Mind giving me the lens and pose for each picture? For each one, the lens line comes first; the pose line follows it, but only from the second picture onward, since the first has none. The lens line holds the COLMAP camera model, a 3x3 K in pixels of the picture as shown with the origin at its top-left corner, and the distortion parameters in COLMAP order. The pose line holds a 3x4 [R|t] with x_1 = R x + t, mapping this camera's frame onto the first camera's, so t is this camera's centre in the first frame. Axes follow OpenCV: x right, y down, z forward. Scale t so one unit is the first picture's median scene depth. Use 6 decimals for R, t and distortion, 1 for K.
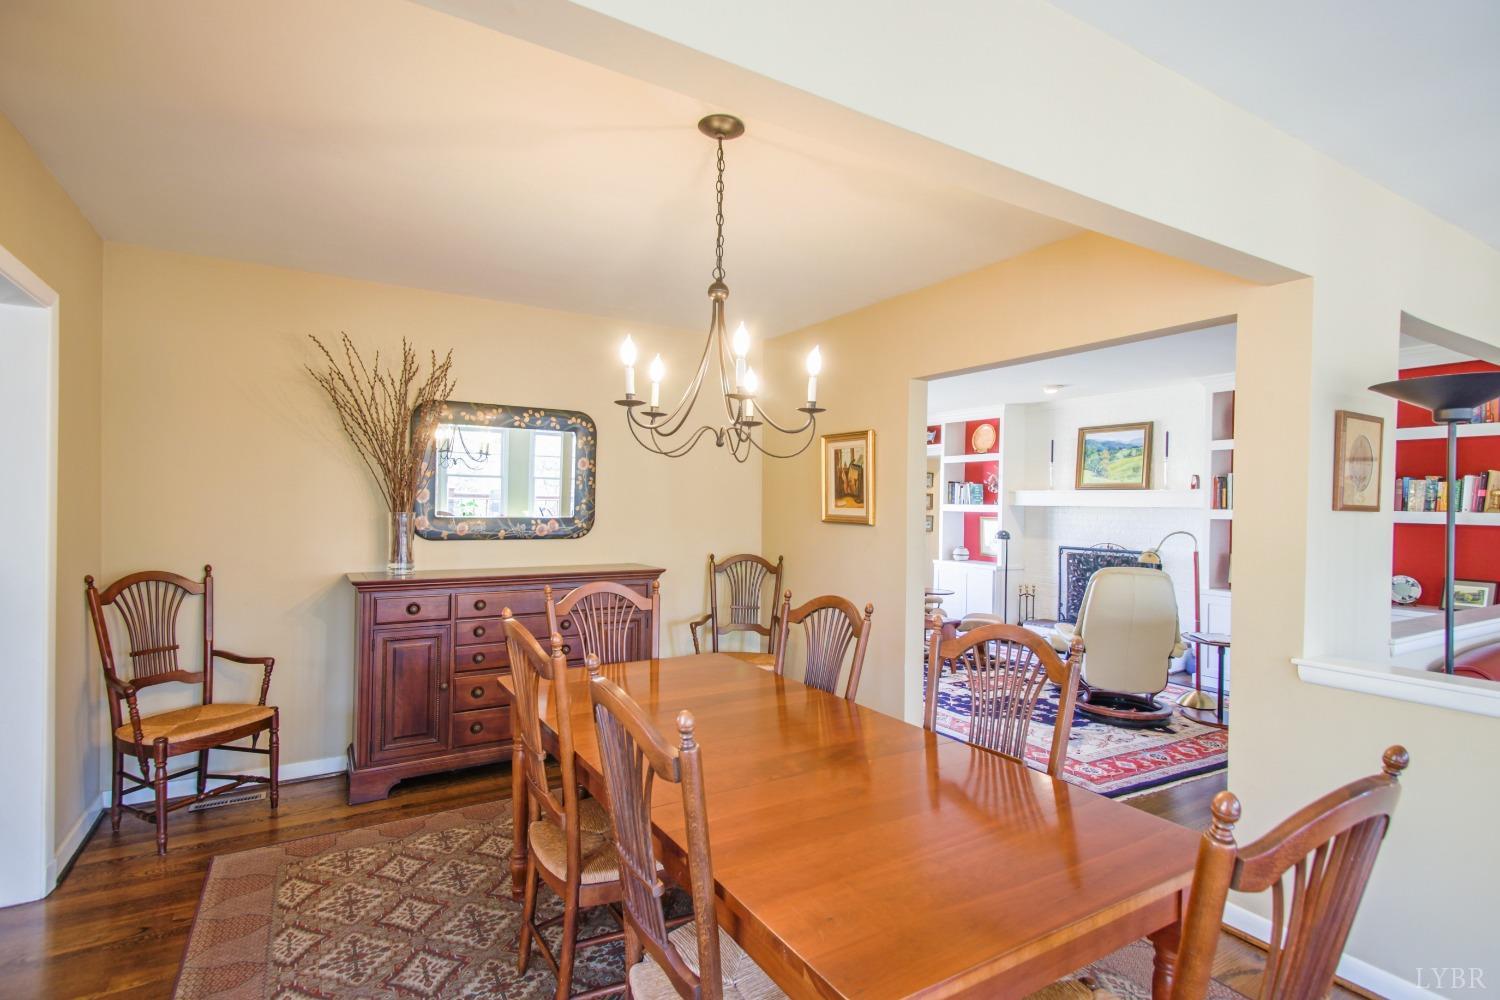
lens RADIAL K [[731.8, 0, 747.0], [0, 731.8, 503.1], [0, 0, 1]] dist [0.017408, -0.000752]
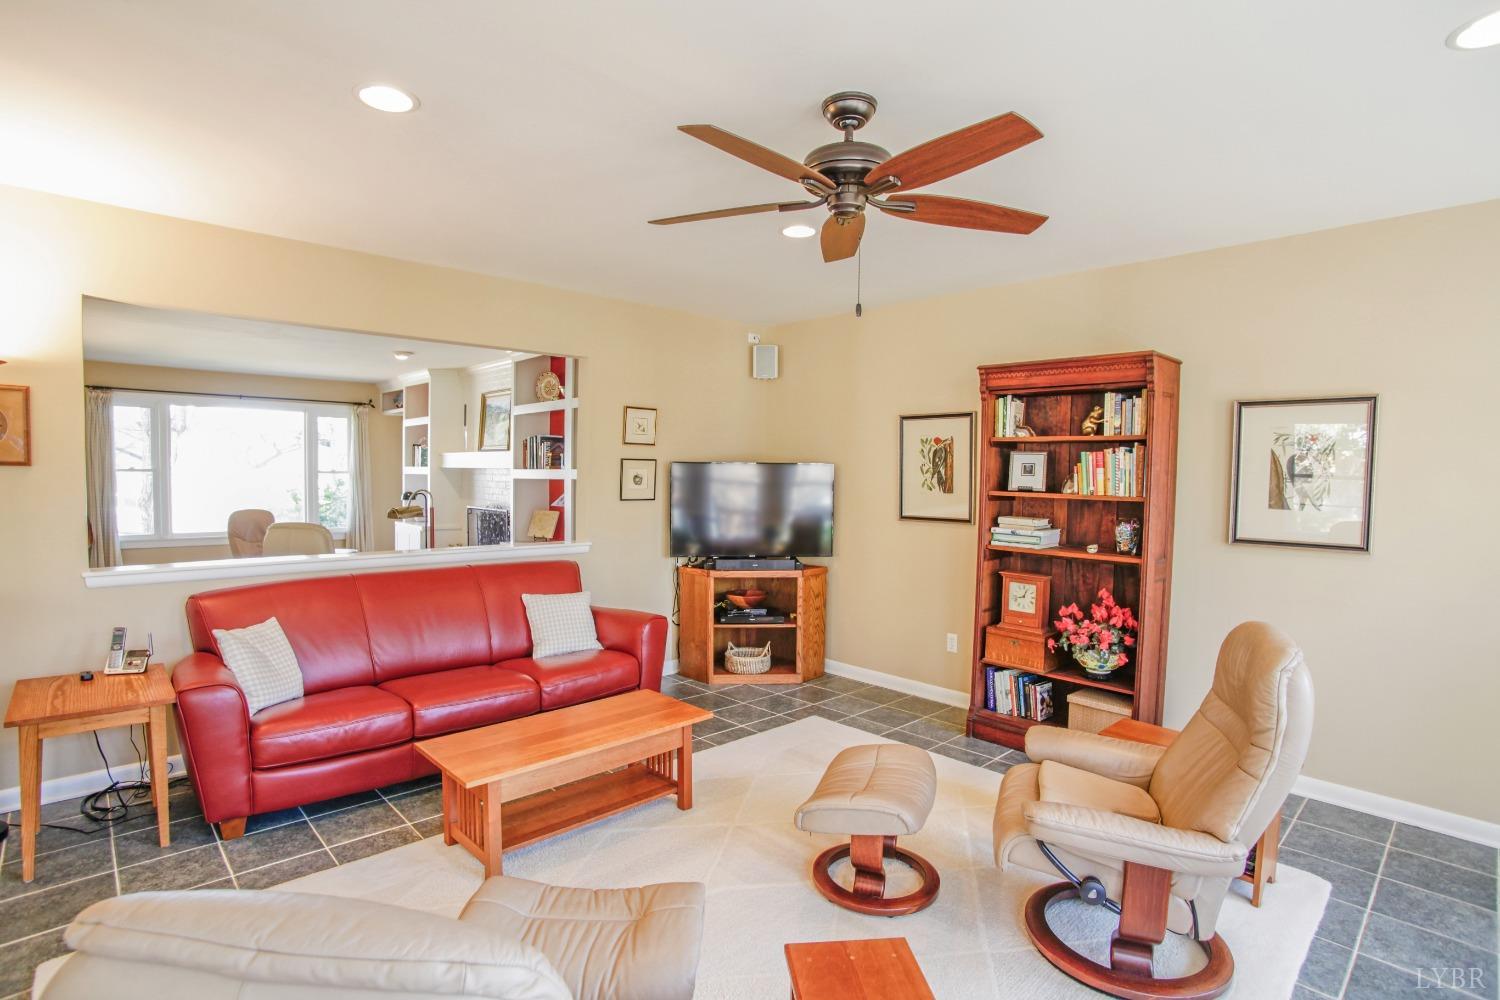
lens RADIAL K [[758.2, 0, 748.5], [0, 758.2, 500.5], [0, 0, 1]] dist [-0.082540, 0.034152]
pose [[0.978632, -0.009901, 0.205381, 1.013097], [0.001483, 0.999154, 0.041103, 0.012623], [-0.205614, -0.039921, 0.977819, -0.207151]]
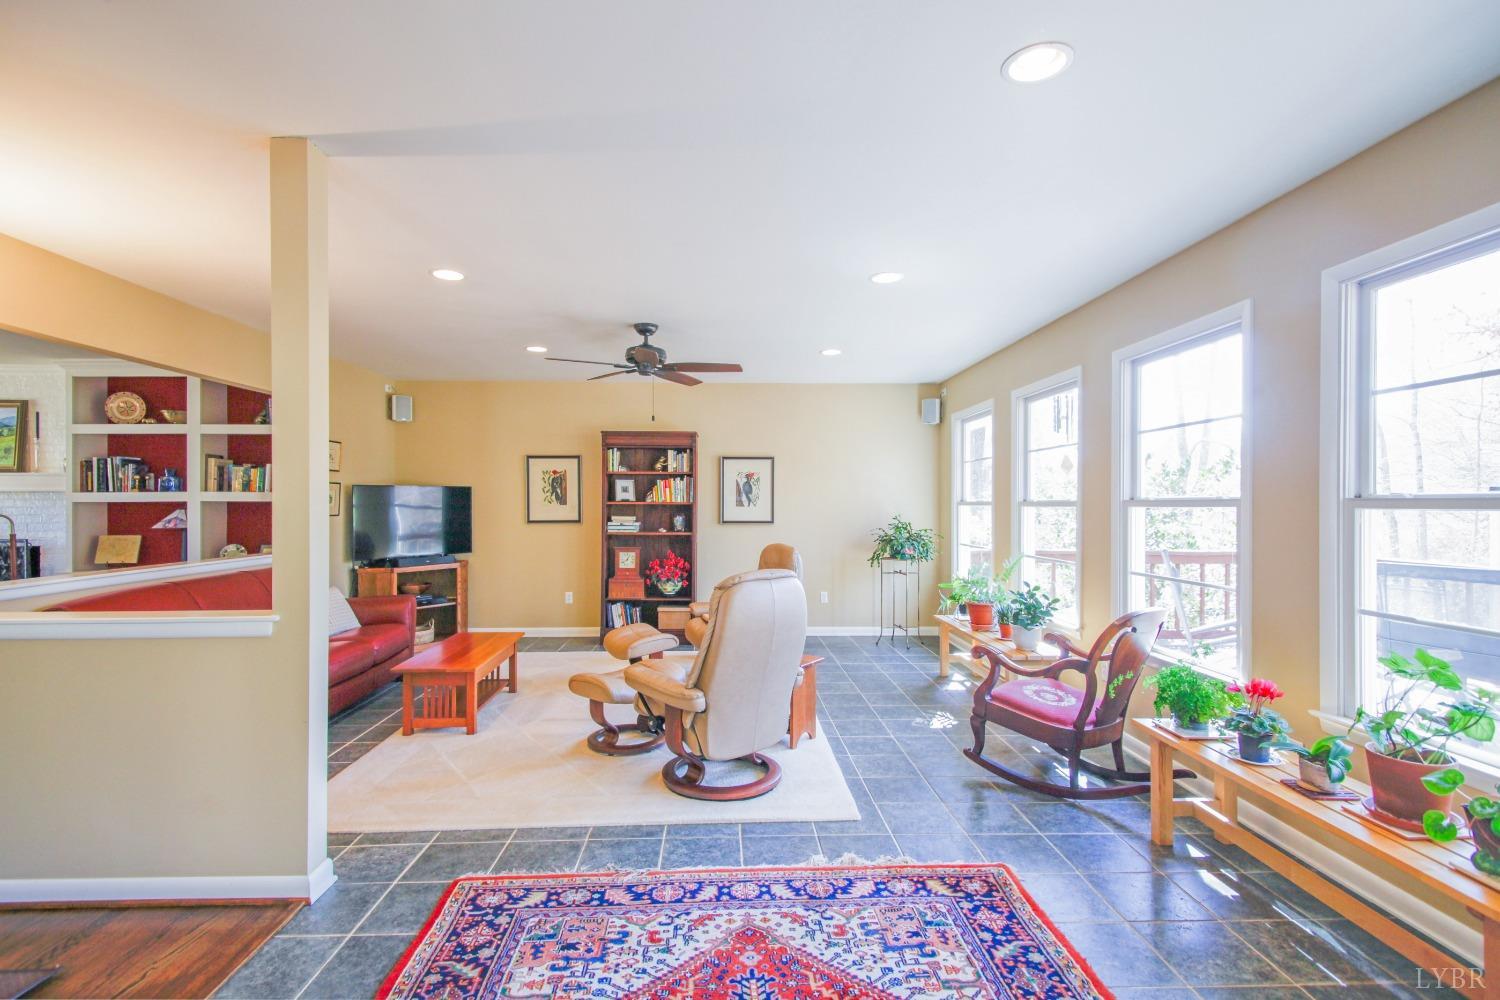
lens RADIAL K [[716.3, 0, 745.8], [0, 716.3, 499.5], [0, 0, 1]] dist [0.031910, -0.017597]
pose [[0.491797, -0.012716, 0.870617, 0.300729], [0.008267, 0.999916, 0.009934, 0.021531], [-0.870670, 0.002311, 0.491861, -0.388577]]
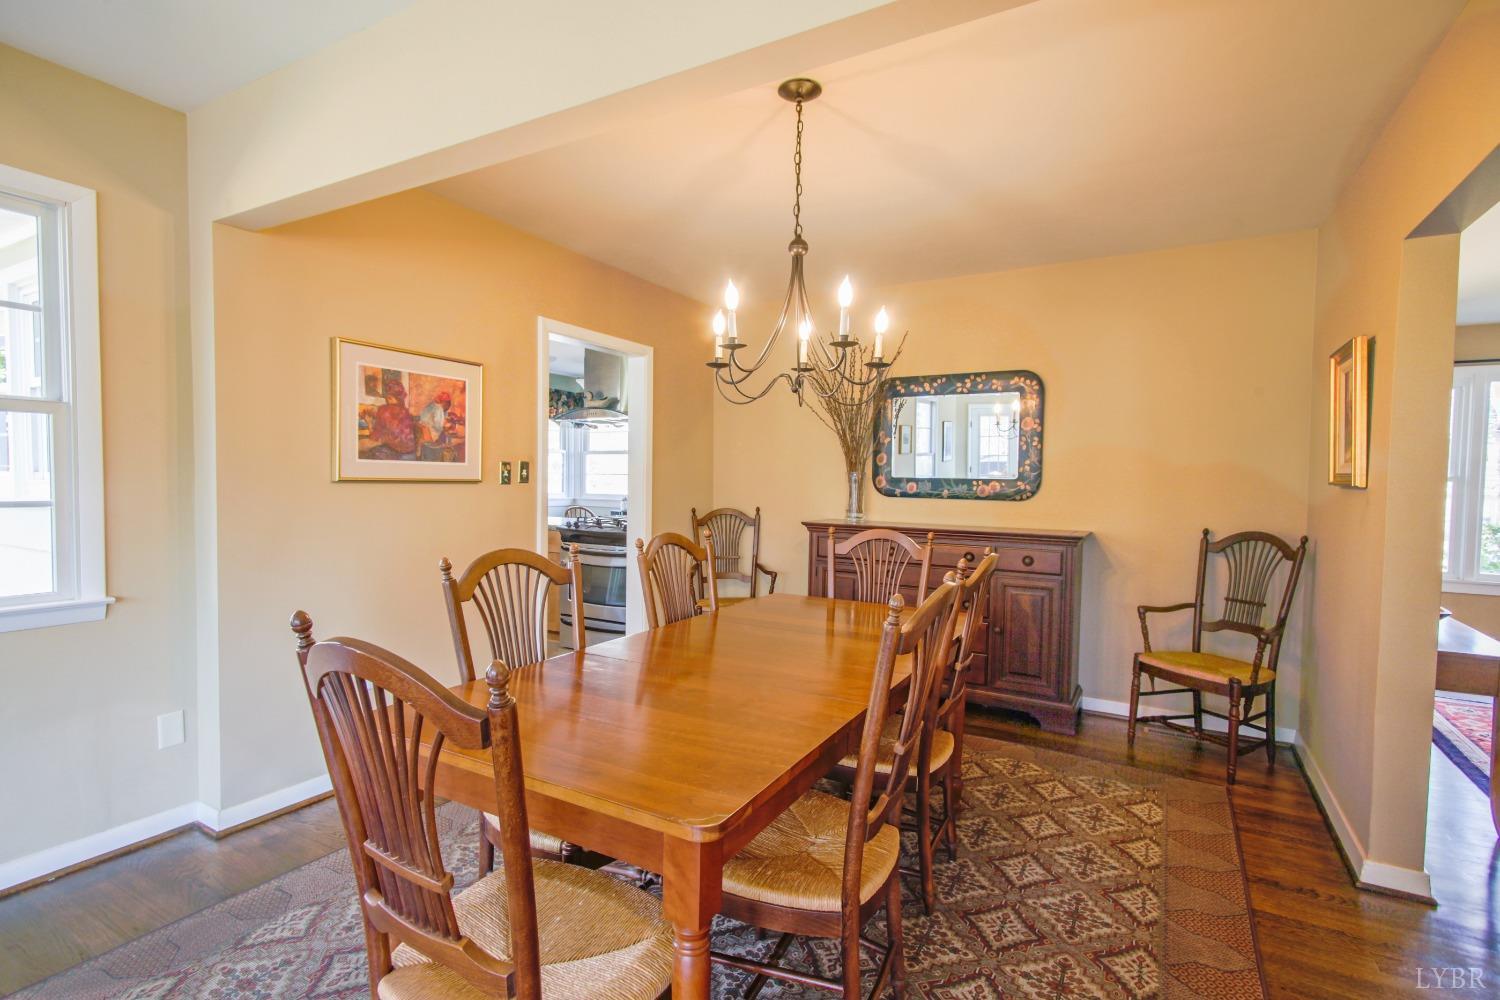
lens RADIAL K [[712.5, 0, 738.6], [0, 712.5, 501.2], [0, 0, 1]] dist [0.020226, -0.011828]
pose [[0.471485, 0.025920, -0.881493, 0.426268], [-0.009317, 0.999659, 0.024412, 0.028703], [0.881825, -0.003297, 0.471566, 0.215099]]
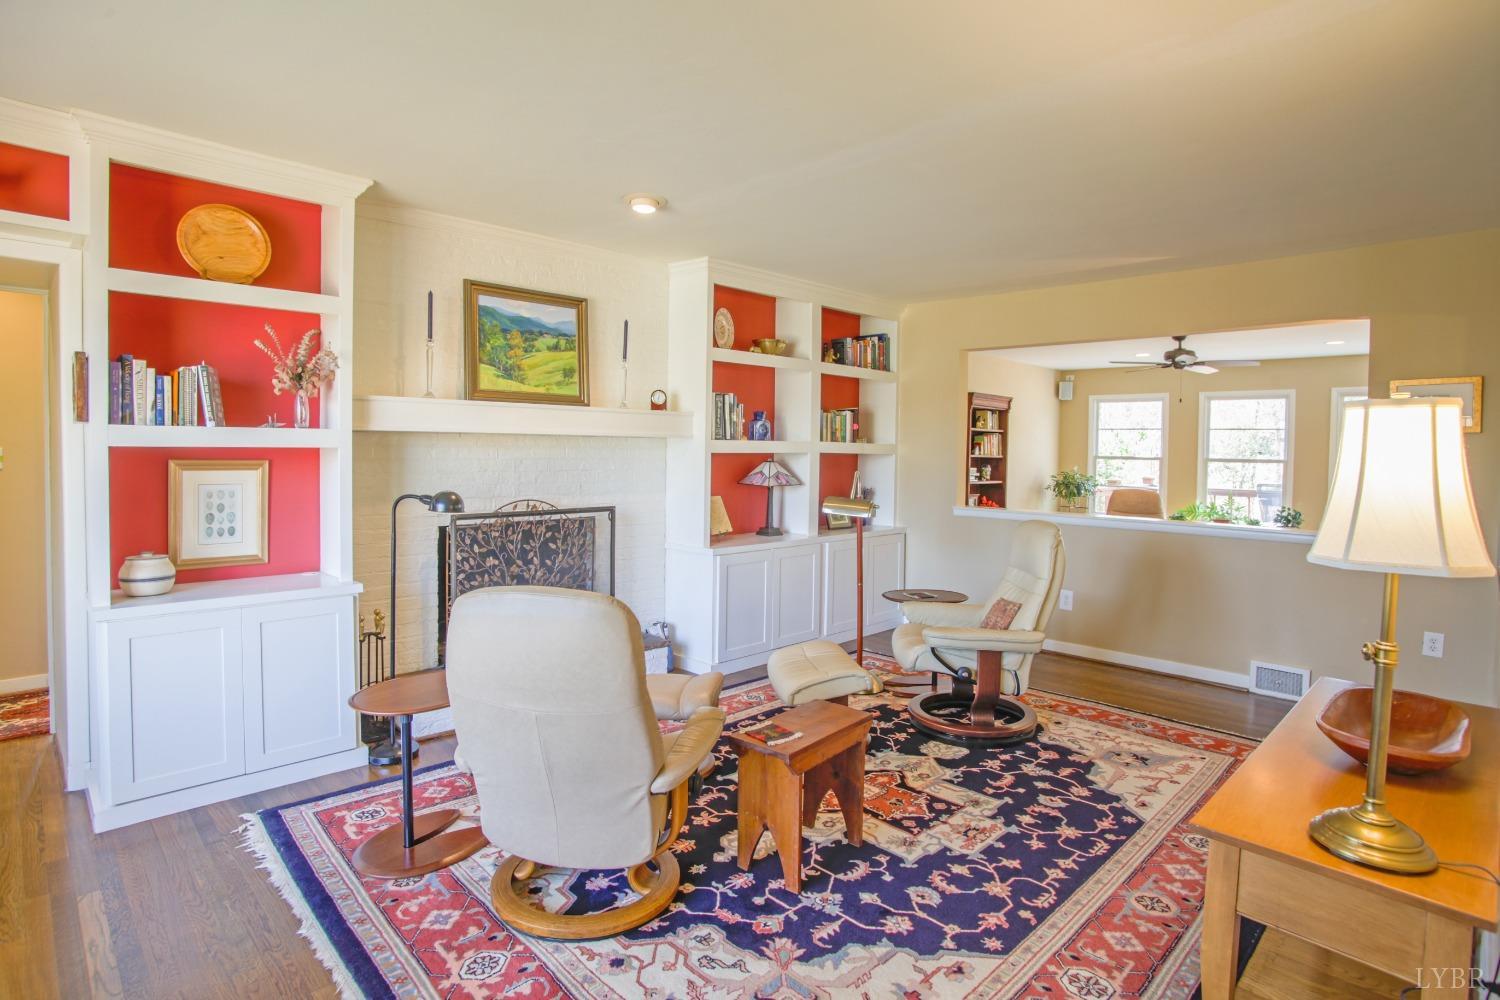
lens RADIAL K [[766.1, 0, 745.2], [0, 766.1, 475.3], [0, 0, 1]] dist [-0.109400, 0.040508]
pose [[-0.233805, -0.052549, 0.970862, -0.173398], [-0.018242, 0.998600, 0.049658, 0.006475], [-0.972112, -0.006100, -0.234436, 1.573976]]
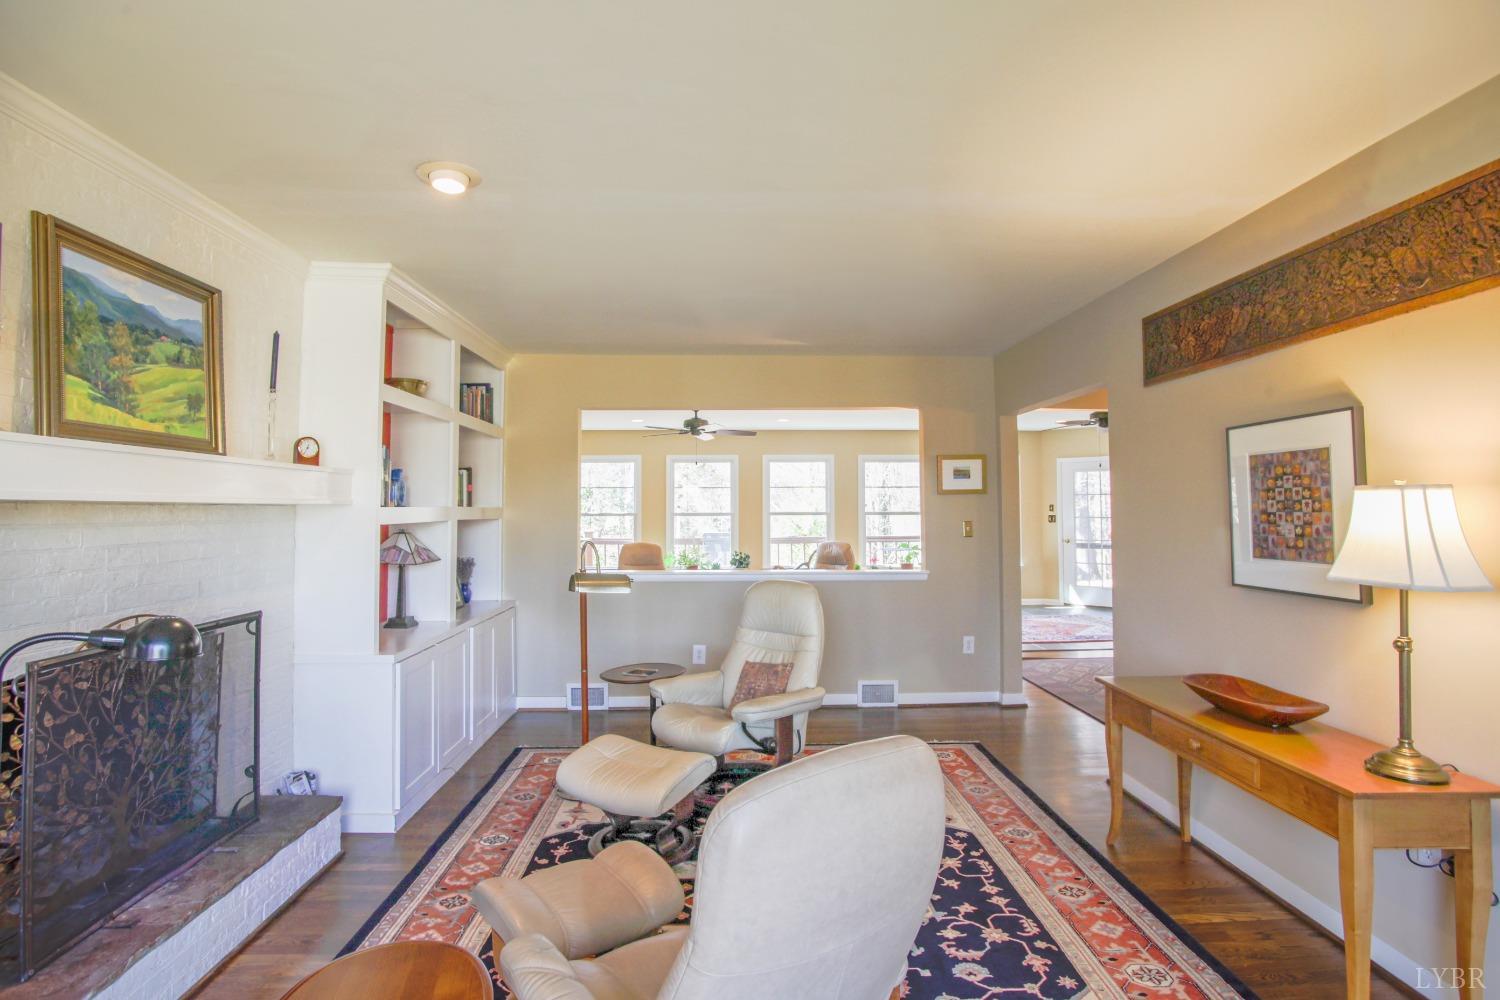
lens RADIAL K [[755.0, 0, 746.0], [0, 755.0, 471.6], [0, 0, 1]] dist [-0.079328, 0.023928]
pose [[-0.869060, 0.013449, 0.494523, 0.163591], [-0.008291, 0.999094, -0.041743, 0.003237], [-0.494637, -0.040377, -0.868162, 1.848724]]
